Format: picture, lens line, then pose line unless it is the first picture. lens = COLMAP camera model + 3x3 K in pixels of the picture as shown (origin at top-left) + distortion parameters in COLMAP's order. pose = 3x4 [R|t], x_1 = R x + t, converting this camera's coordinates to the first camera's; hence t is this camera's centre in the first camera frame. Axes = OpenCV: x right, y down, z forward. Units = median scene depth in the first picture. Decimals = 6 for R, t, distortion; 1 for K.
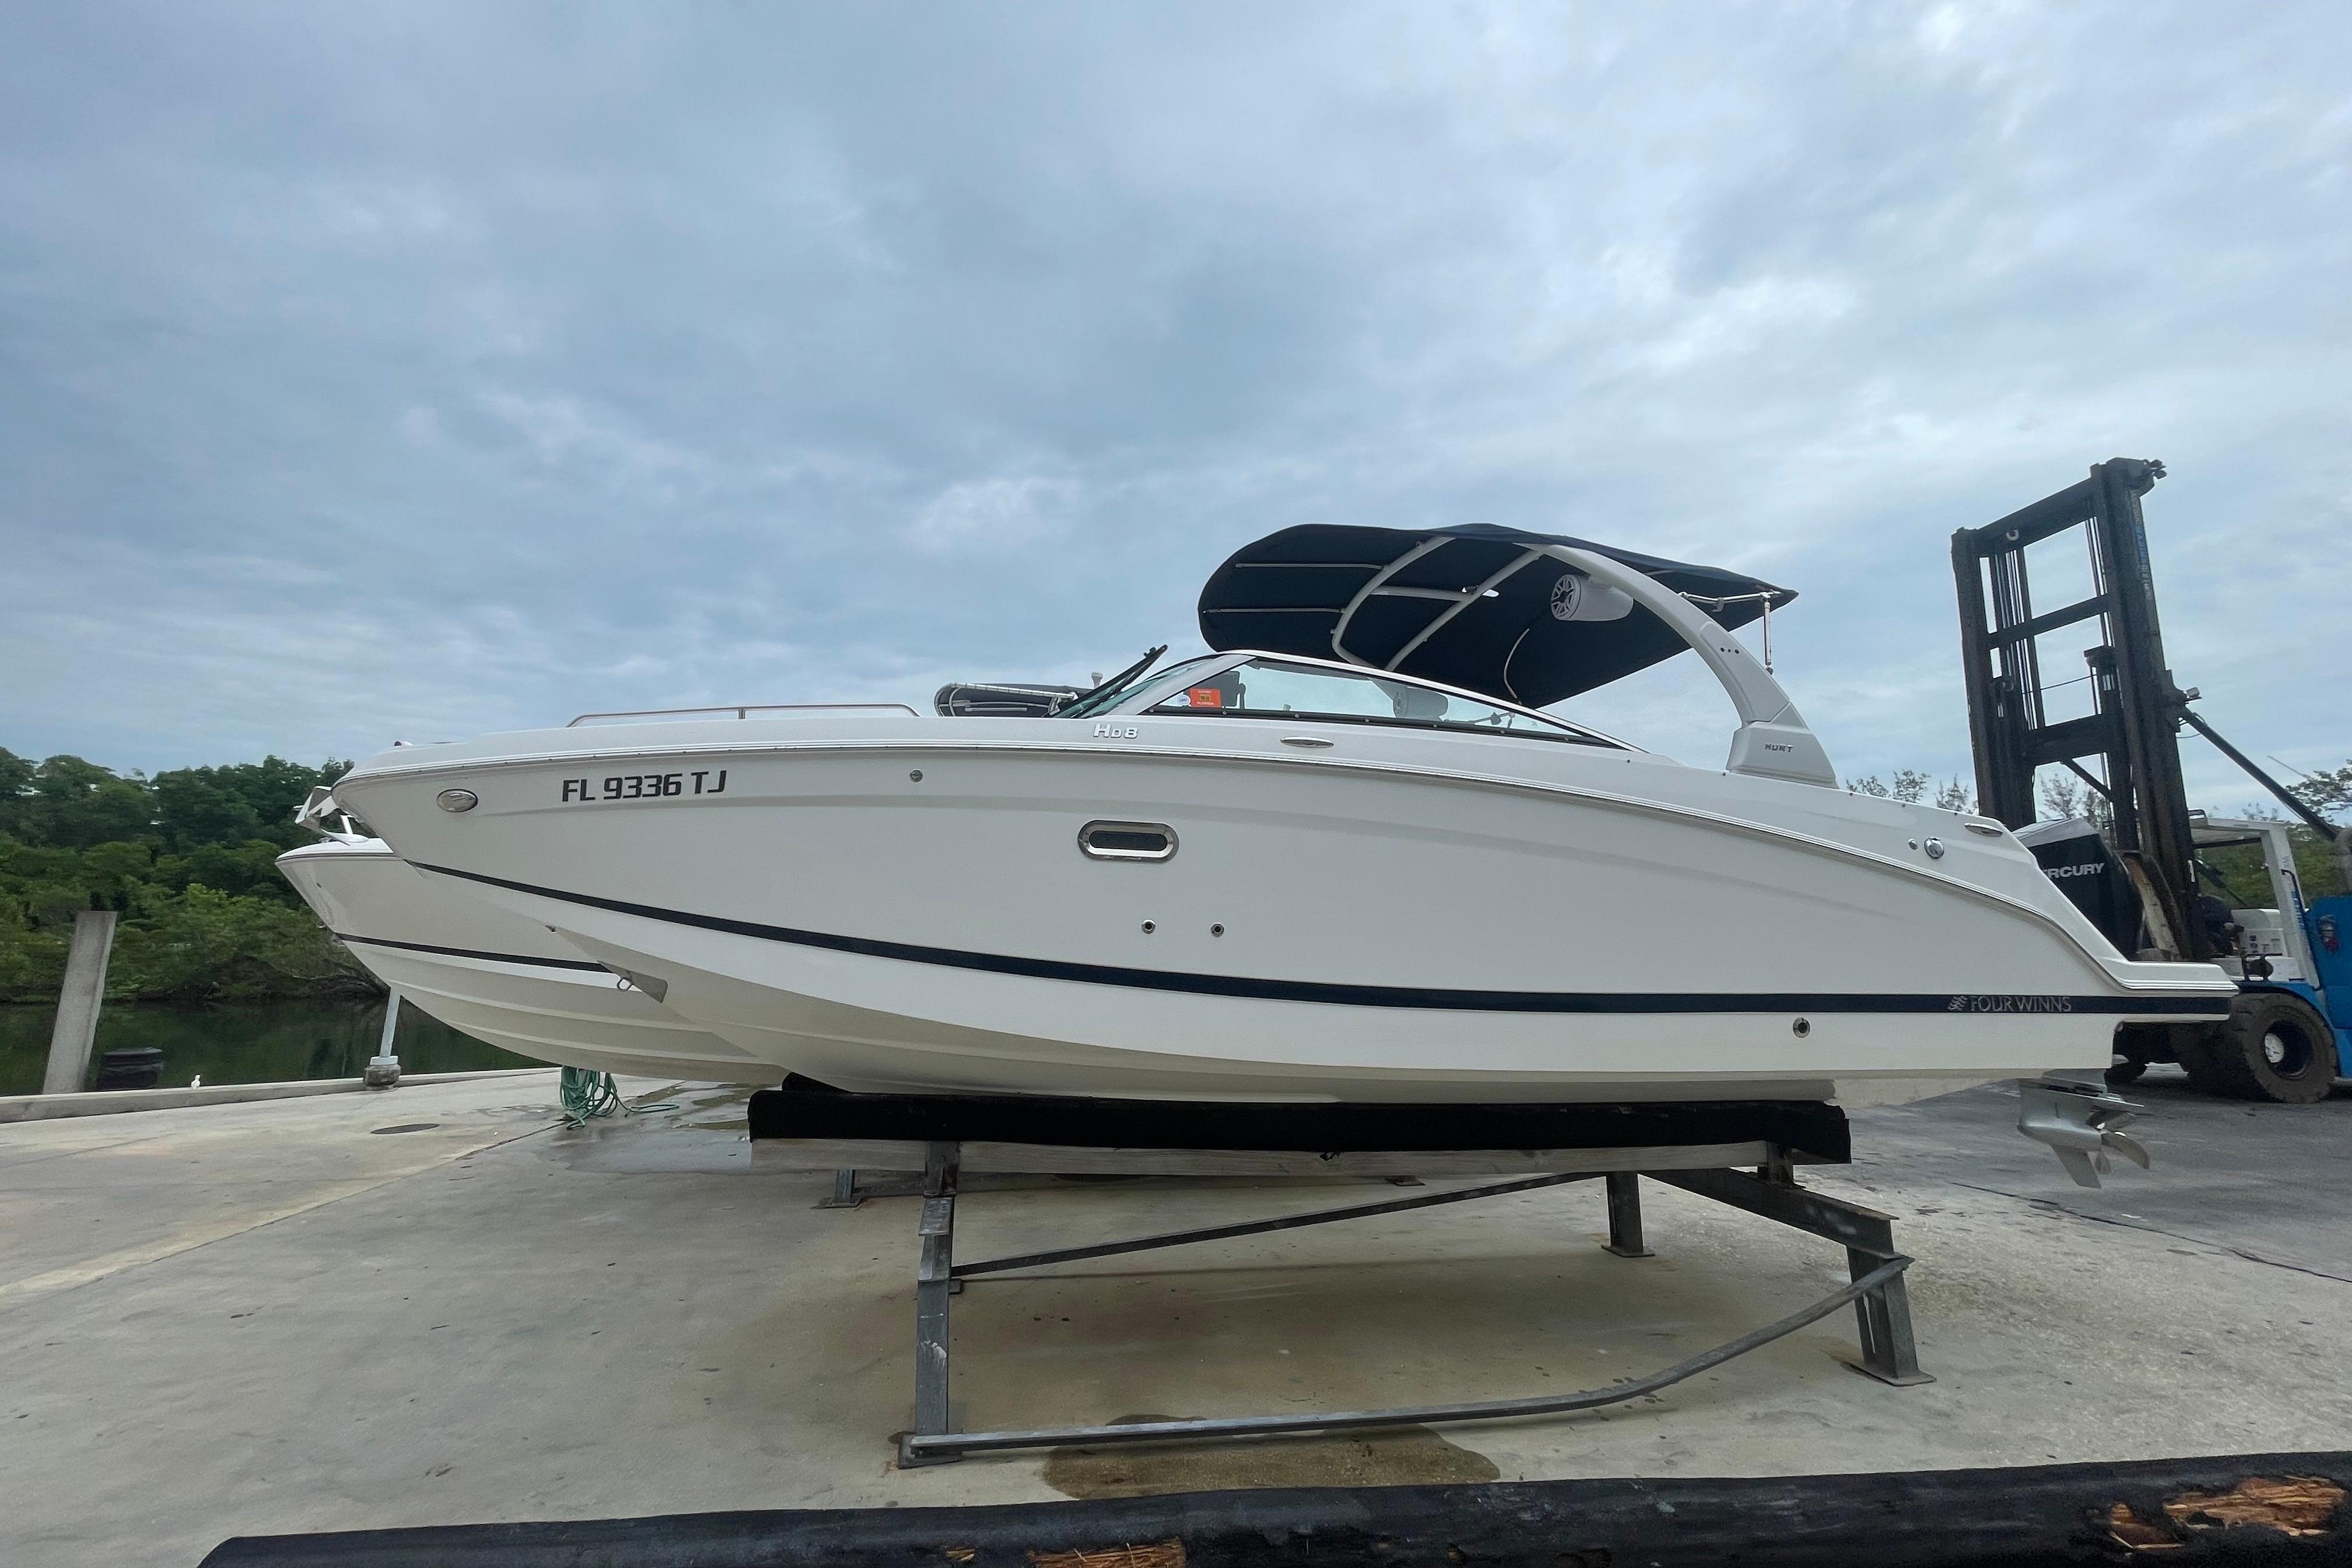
lens RADIAL K [[951.8, 0, 1181.2], [0, 951.8, 785.0], [0, 0, 1]] dist [-0.006025, 0.003142]
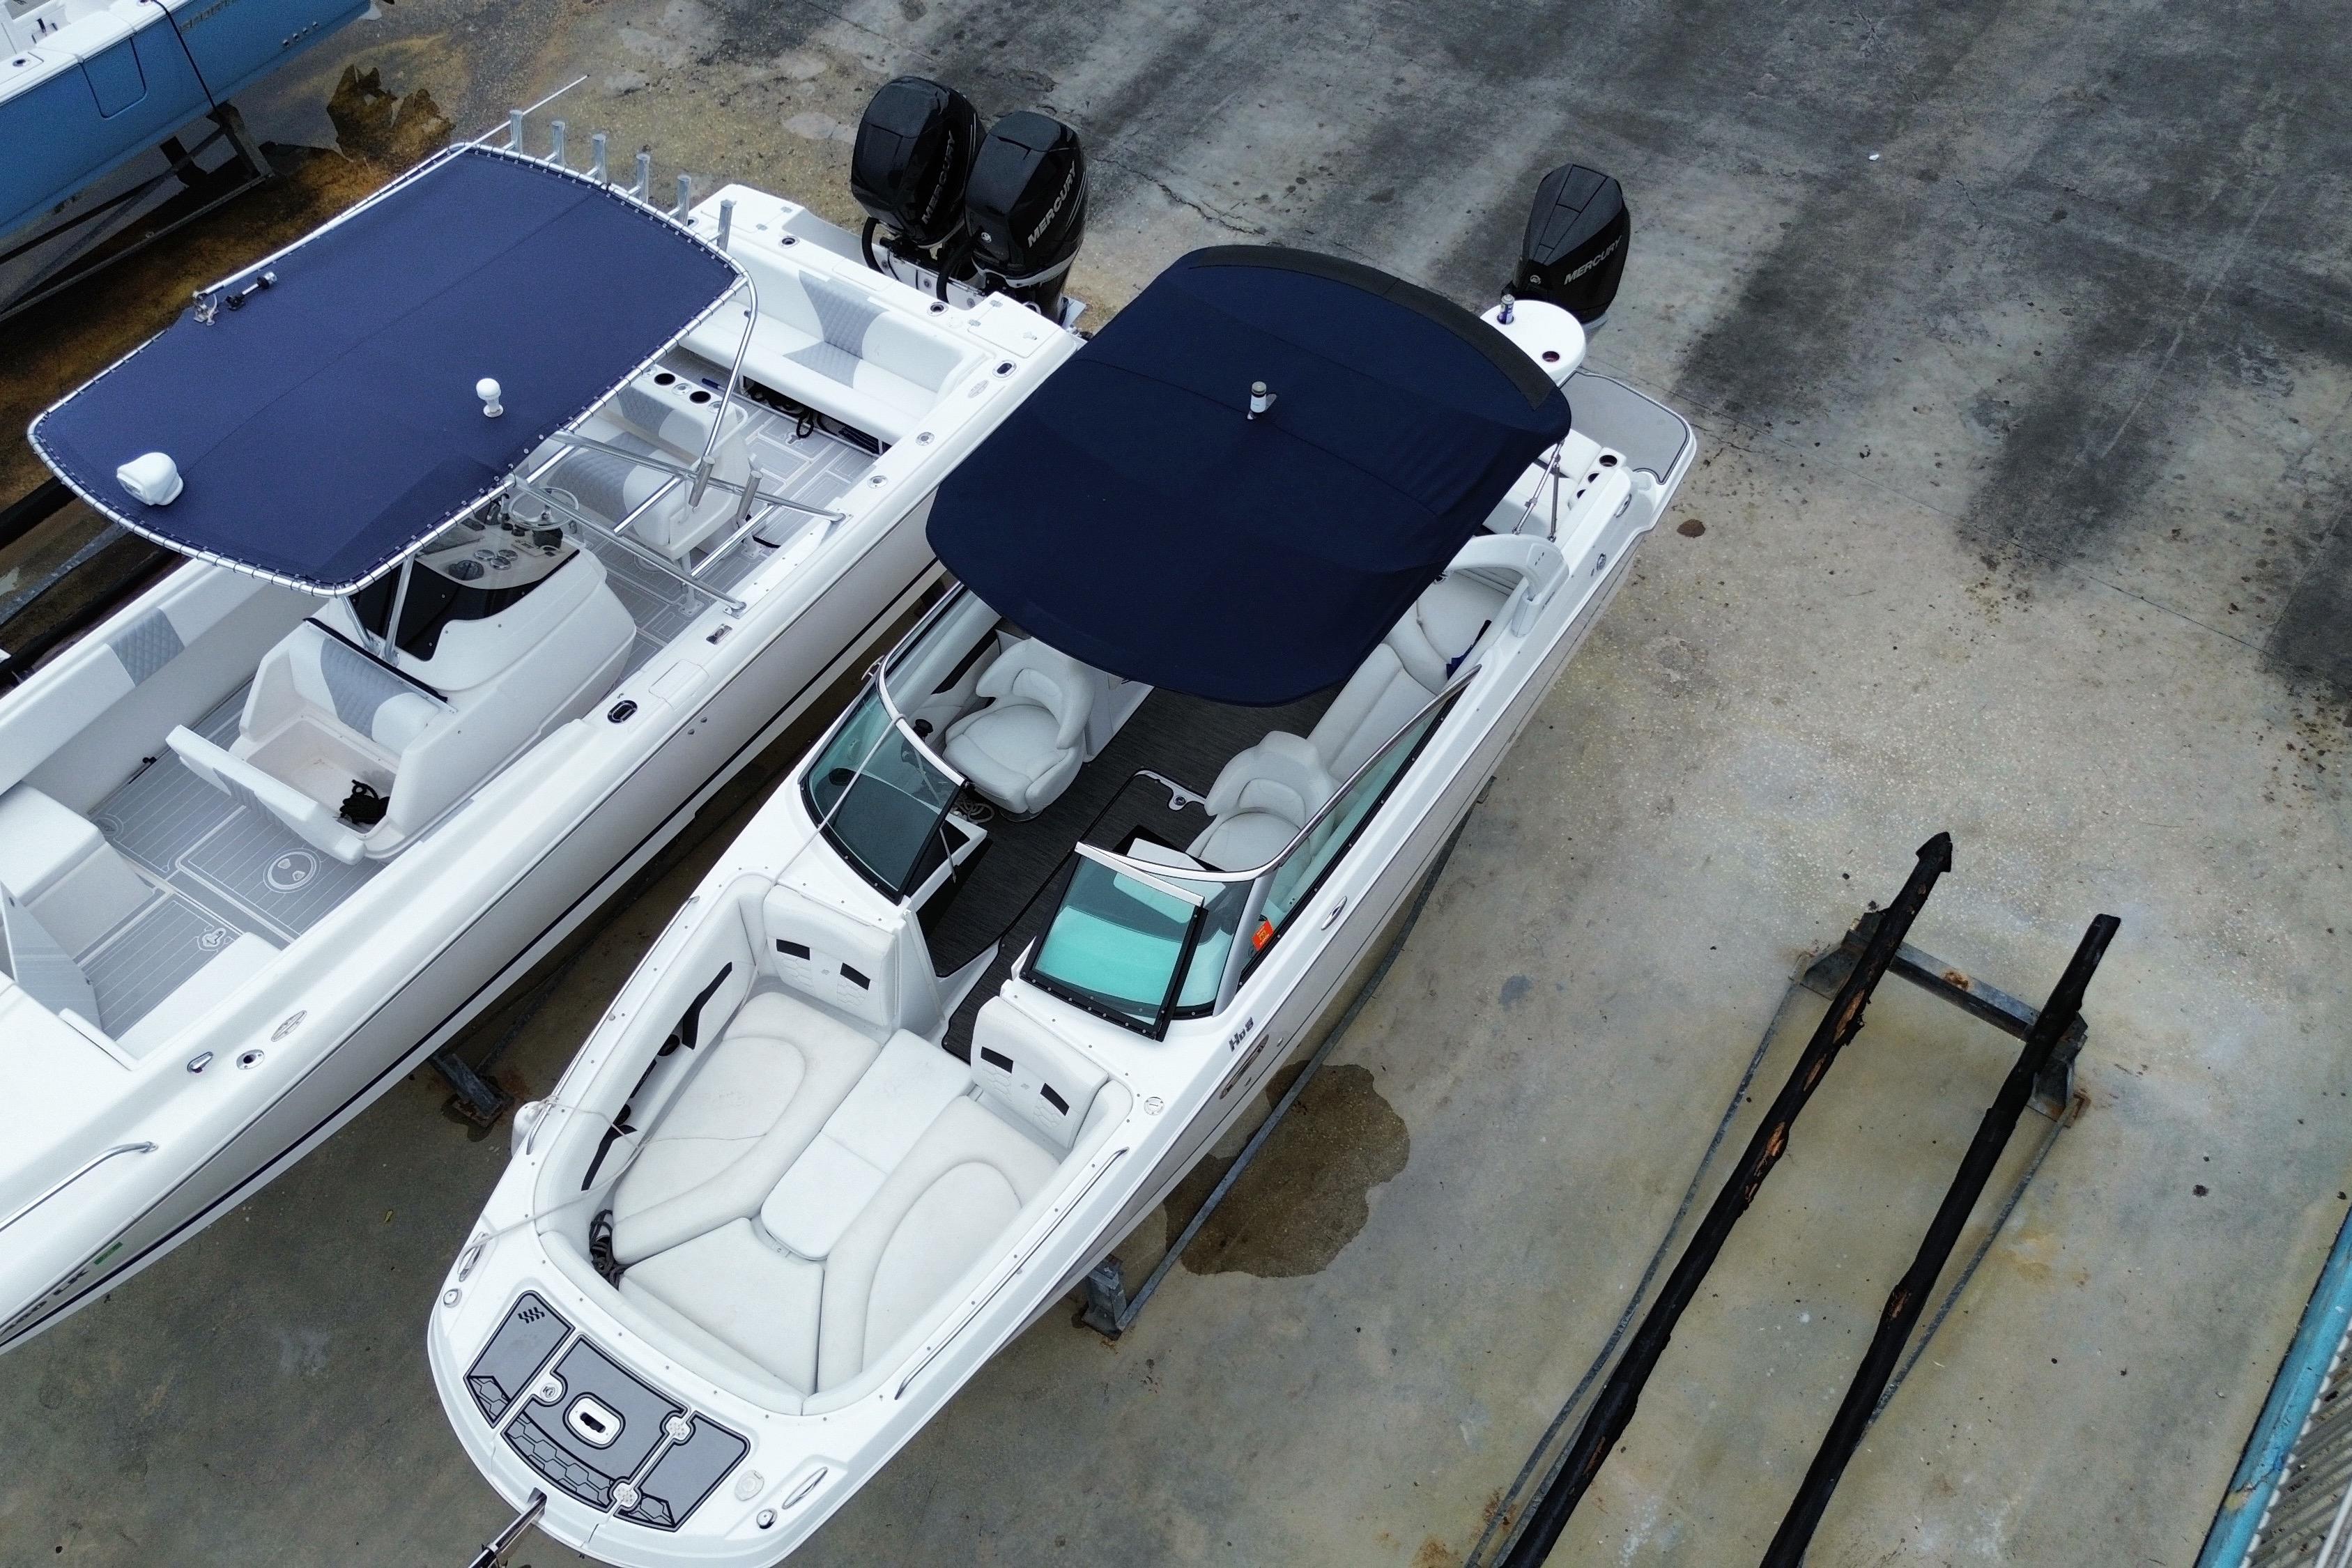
lens RADIAL K [[1976.8, 0, 1175.8], [0, 1976.8, 779.6], [0, 0, 1]] dist [0.073510, -0.071991]
pose [[0.684257, -0.603641, 0.409158, -0.755365], [-0.110173, 0.469061, 0.876267, -1.885155], [-0.720870, -0.644670, 0.254453, 0.540985]]
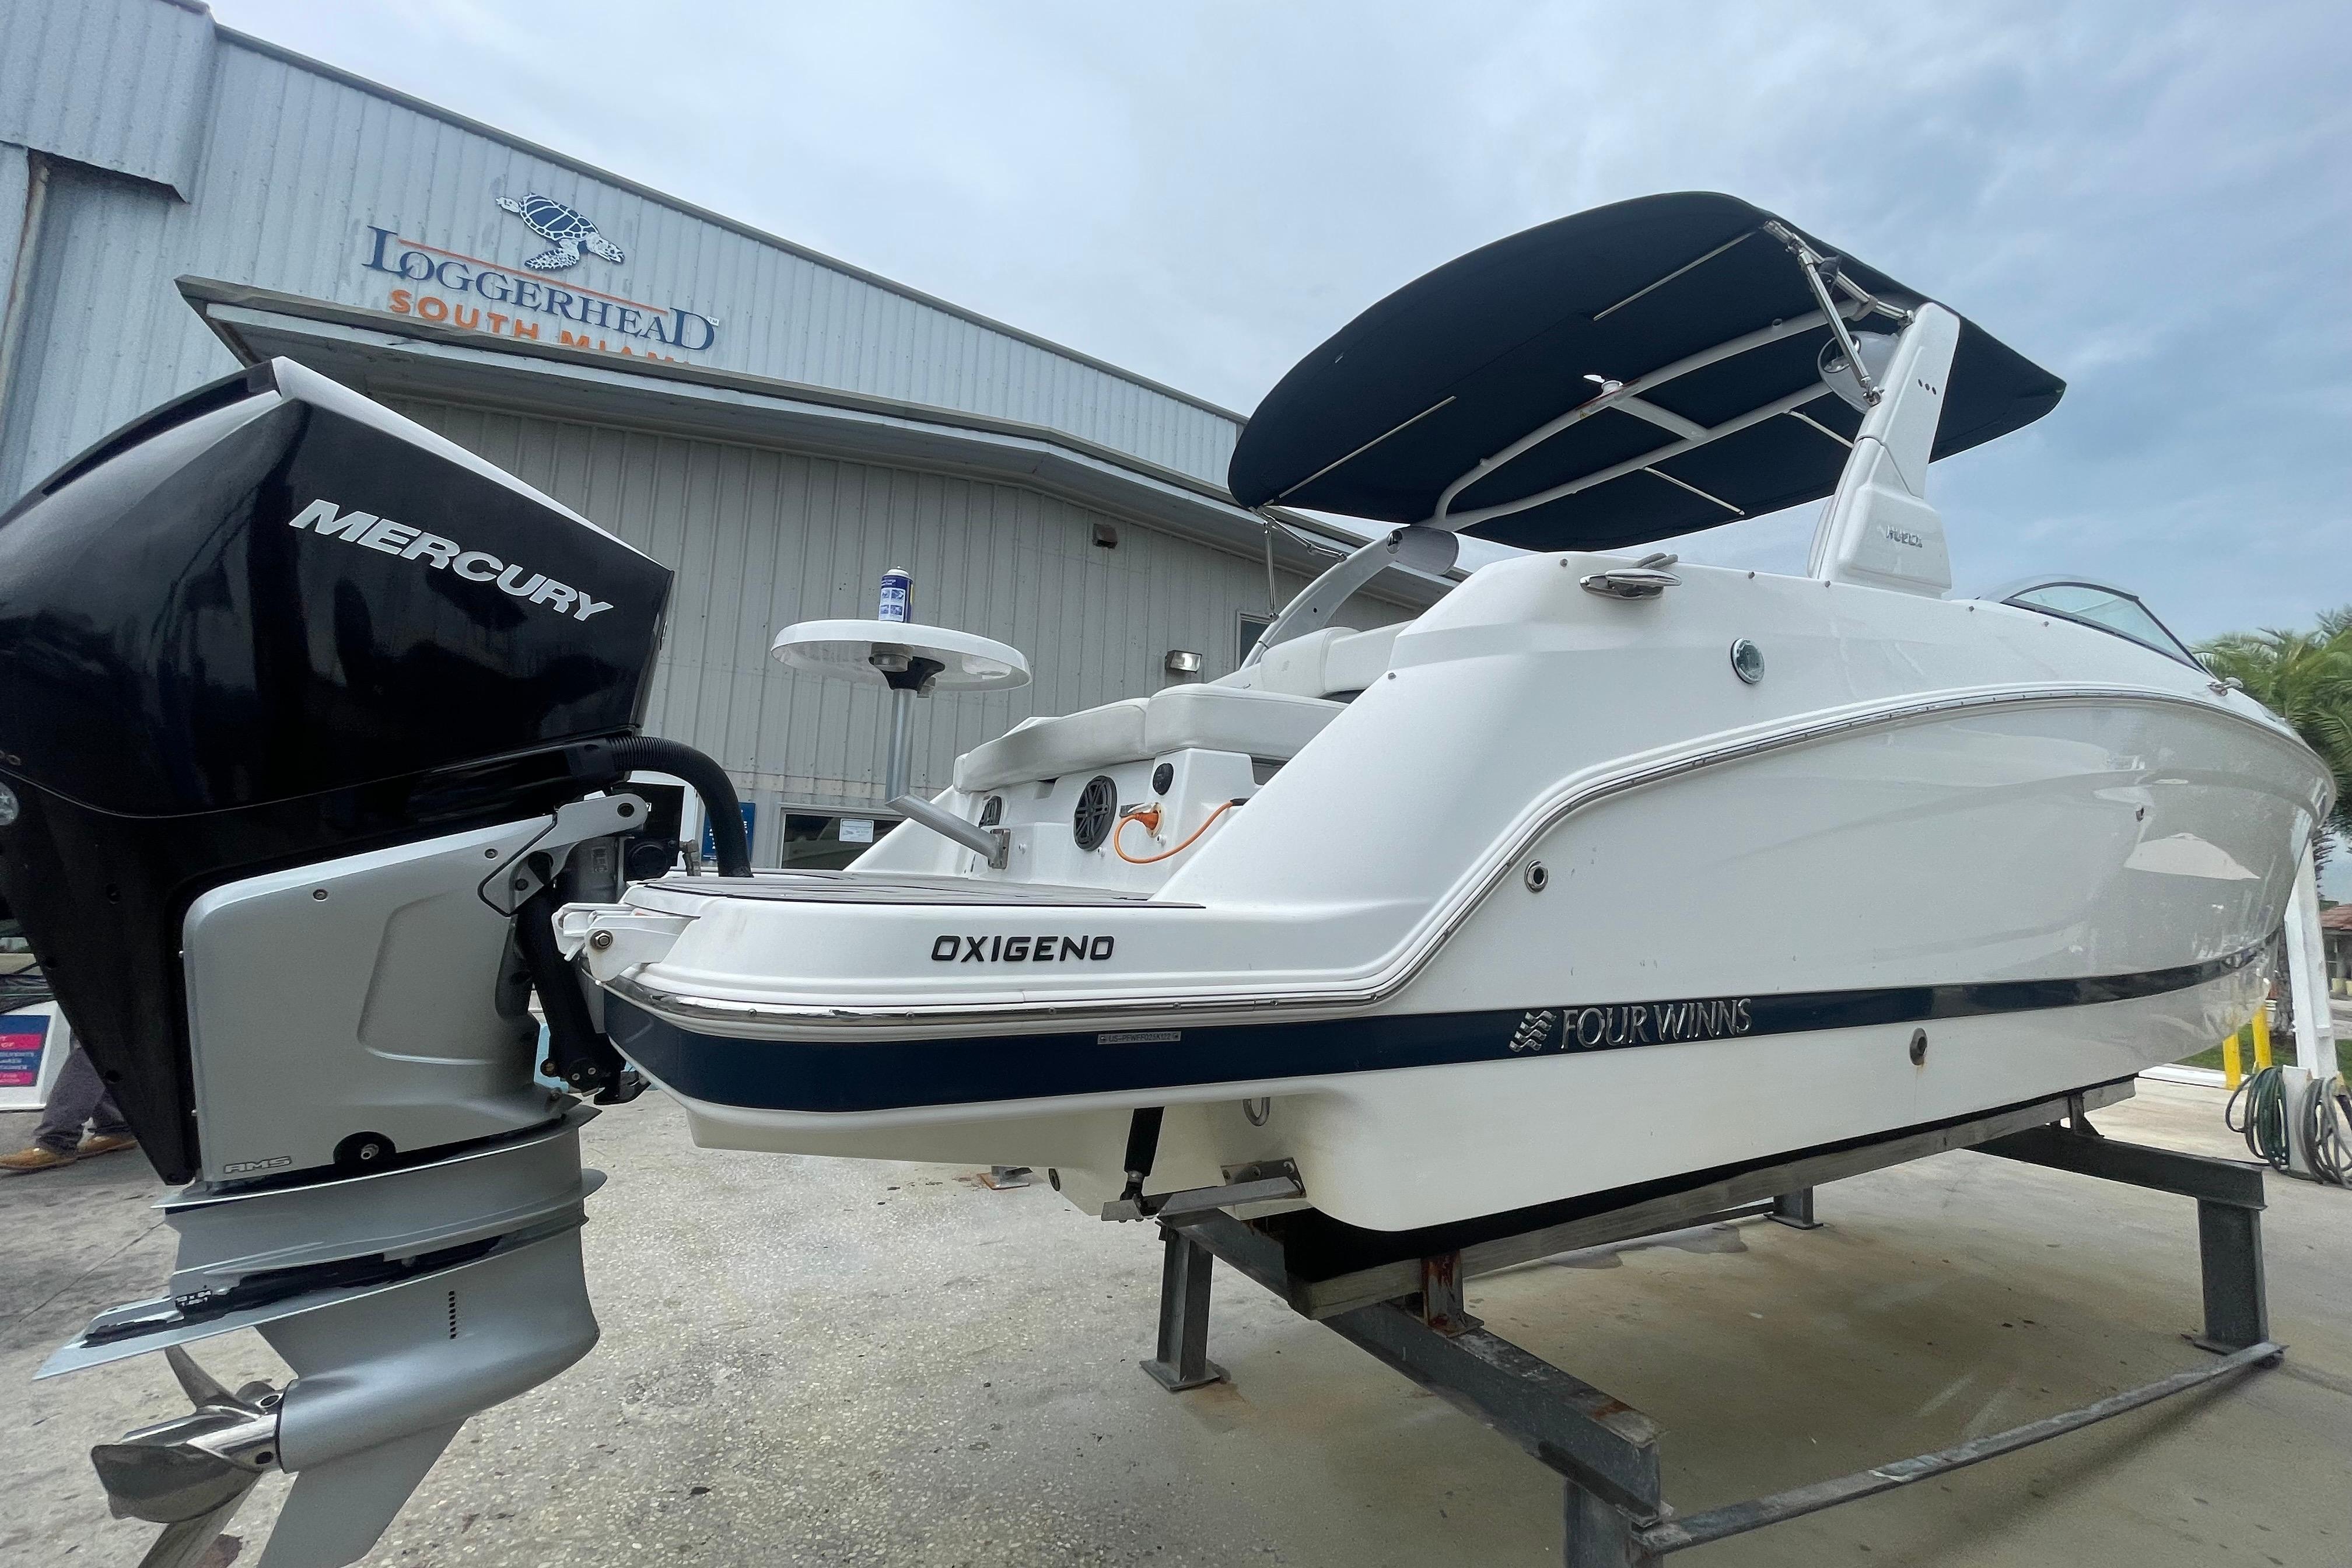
lens RADIAL K [[951.8, 0, 1176.4], [0, 951.8, 786.5], [0, 0, 1]] dist [-0.006025, 0.003142]
pose [[-0.941312, -0.079576, -0.328023, 1.022112], [0.012299, 0.963081, -0.268930, 0.331127], [0.337313, -0.257182, -0.905581, 1.812674]]
